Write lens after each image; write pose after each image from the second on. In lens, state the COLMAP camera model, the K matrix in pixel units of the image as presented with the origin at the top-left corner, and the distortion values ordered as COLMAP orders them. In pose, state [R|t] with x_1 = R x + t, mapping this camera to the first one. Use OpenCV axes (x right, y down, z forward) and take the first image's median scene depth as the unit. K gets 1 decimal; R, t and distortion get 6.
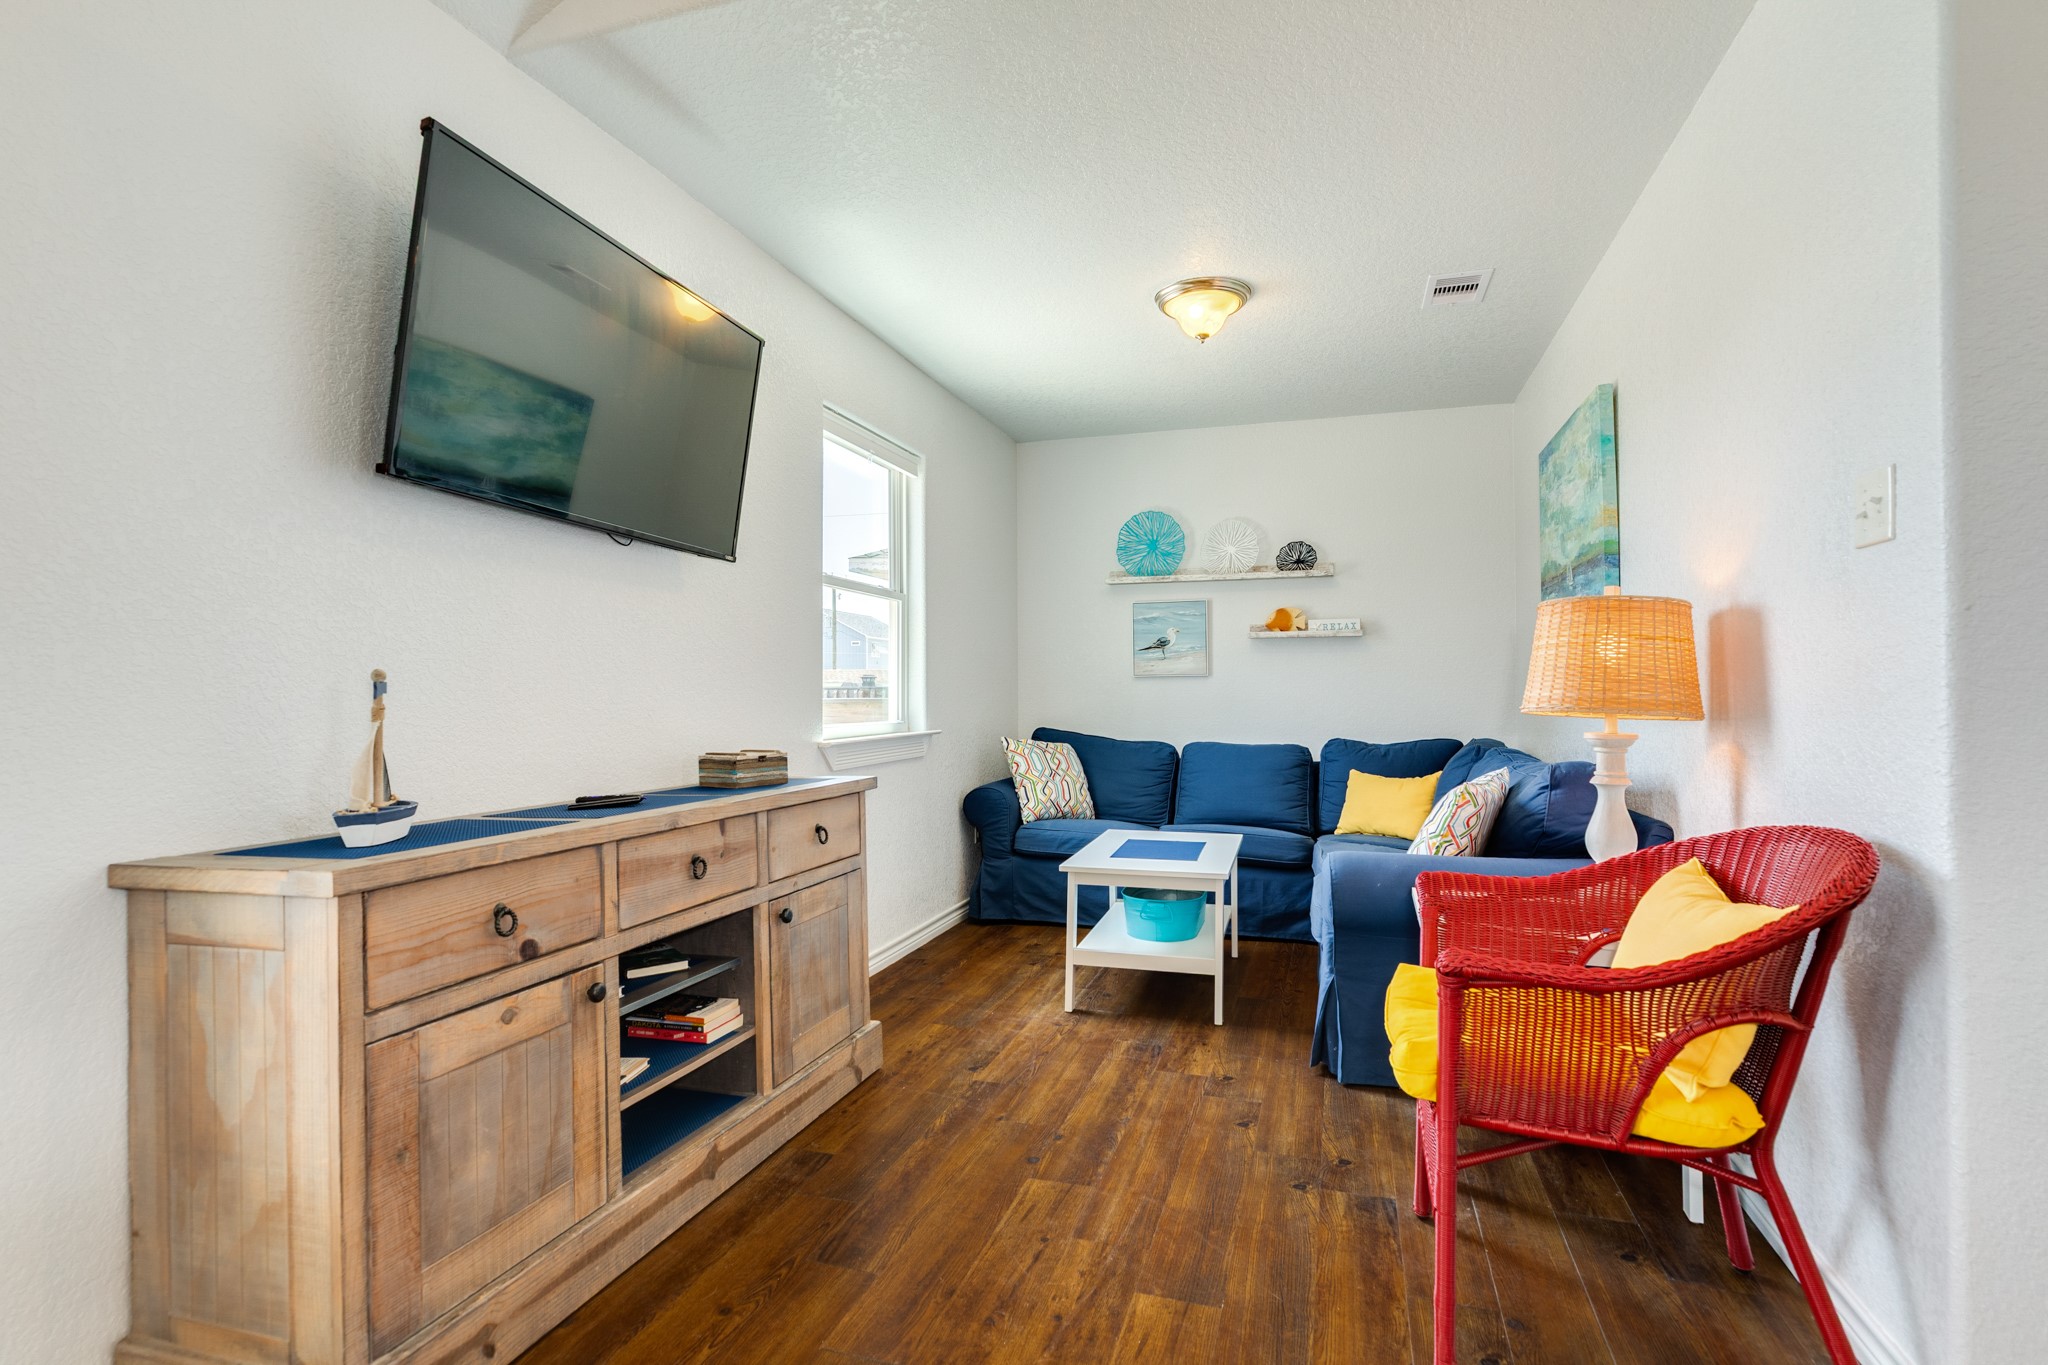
lens RADIAL K [[1005.5, 0, 1014.2], [0, 1005.5, 683.8], [0, 0, 1]] dist [0.011964, 0.000753]
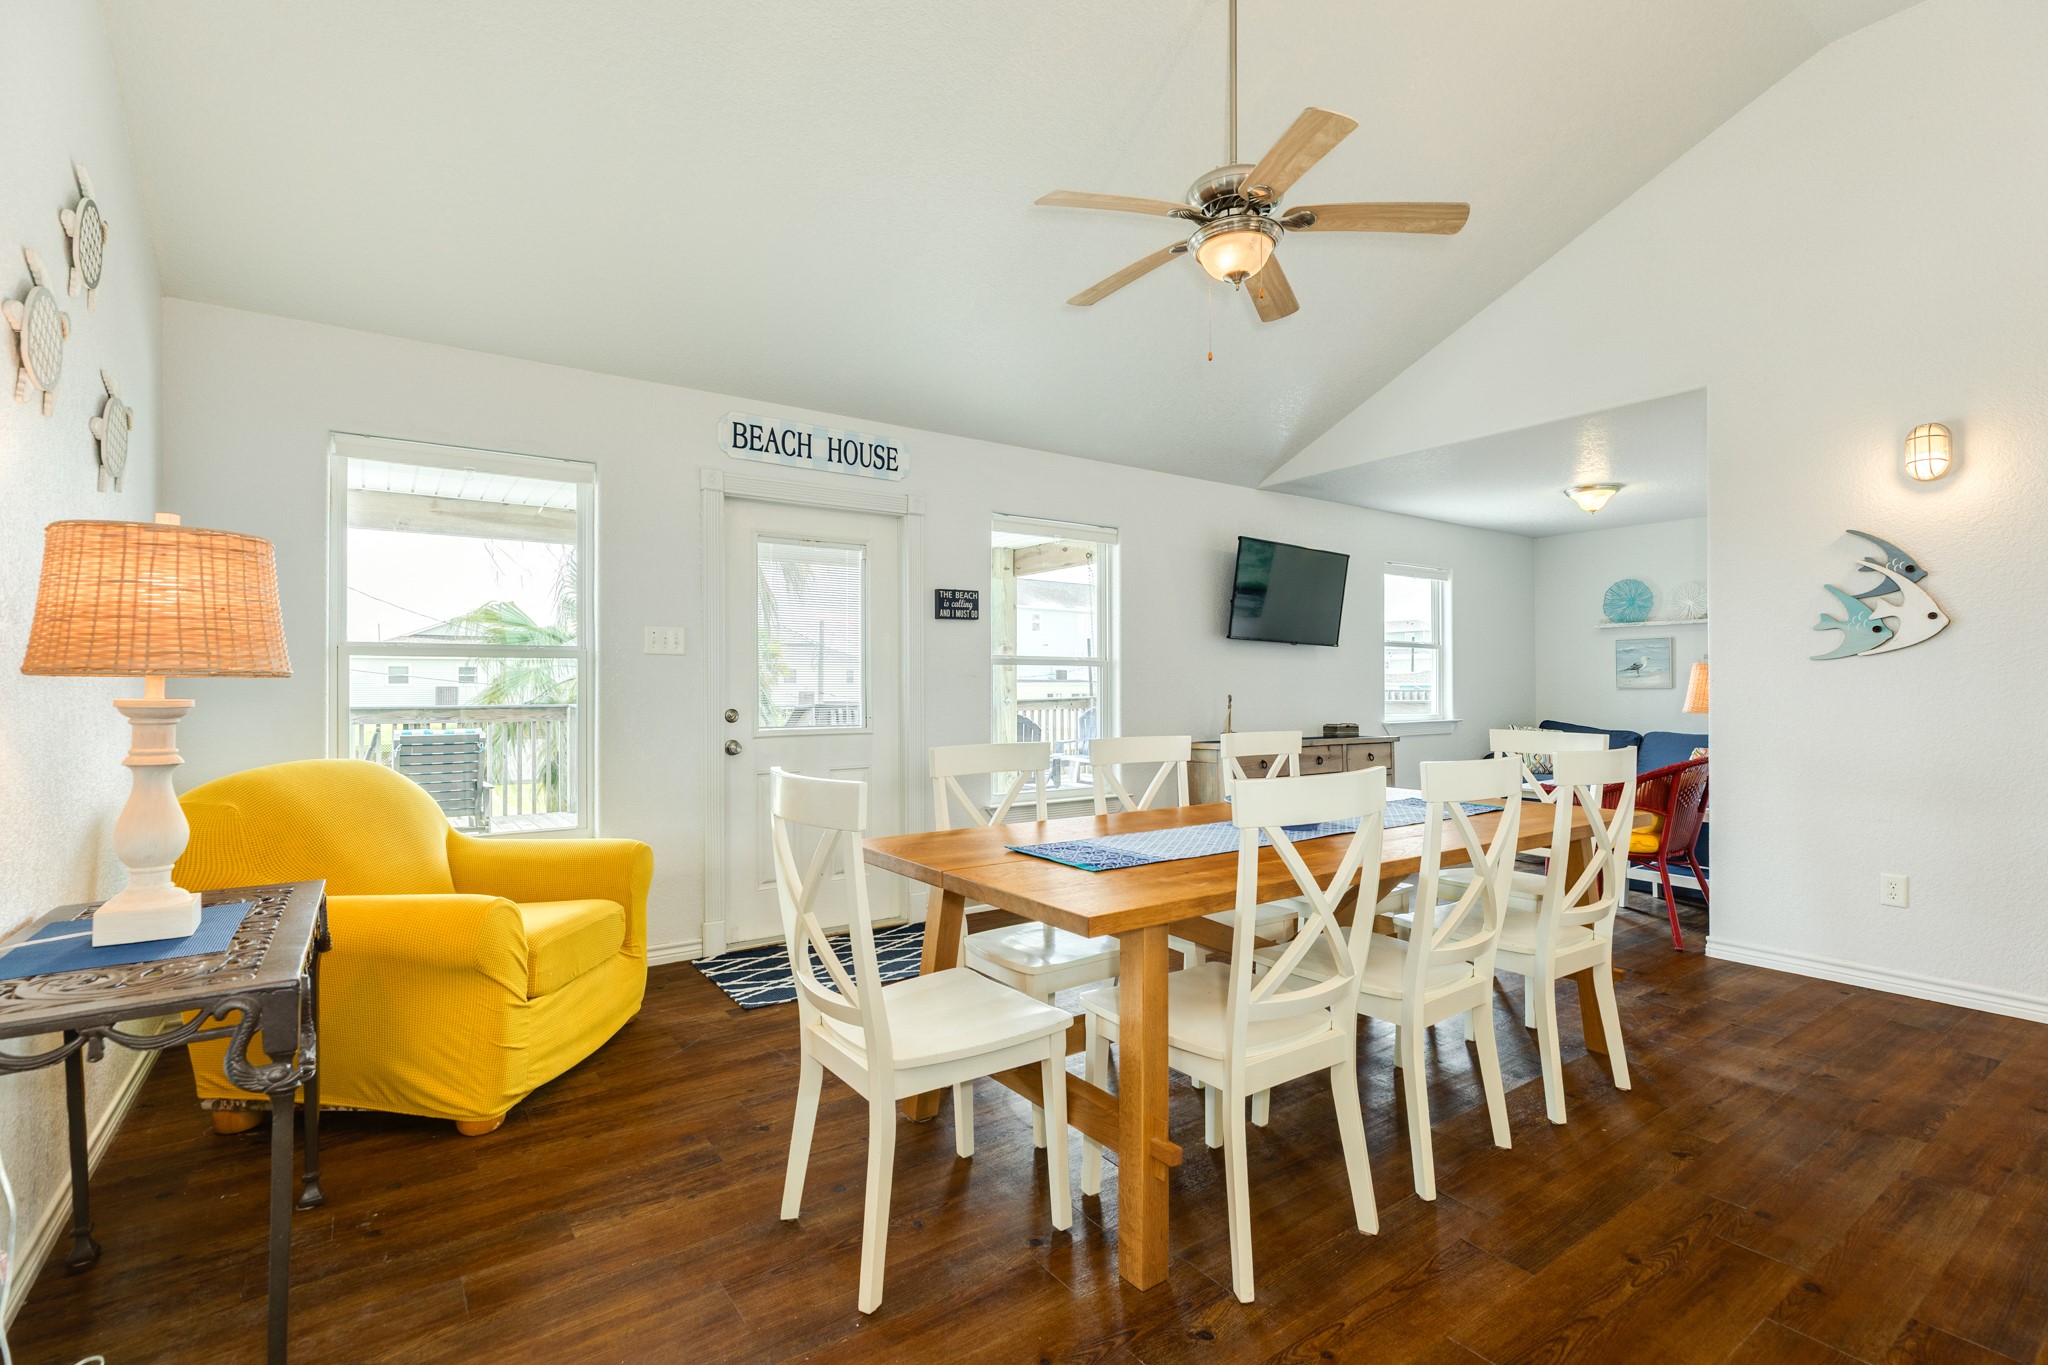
lens RADIAL K [[927.1, 0, 1015.9], [0, 927.1, 685.5], [0, 0, 1]] dist [0.000442, -0.000843]
pose [[0.791744, -0.002097, -0.610849, 0.389284], [0.004546, 0.999987, 0.002459, -0.028322], [0.610836, -0.004724, 0.791743, -1.026696]]
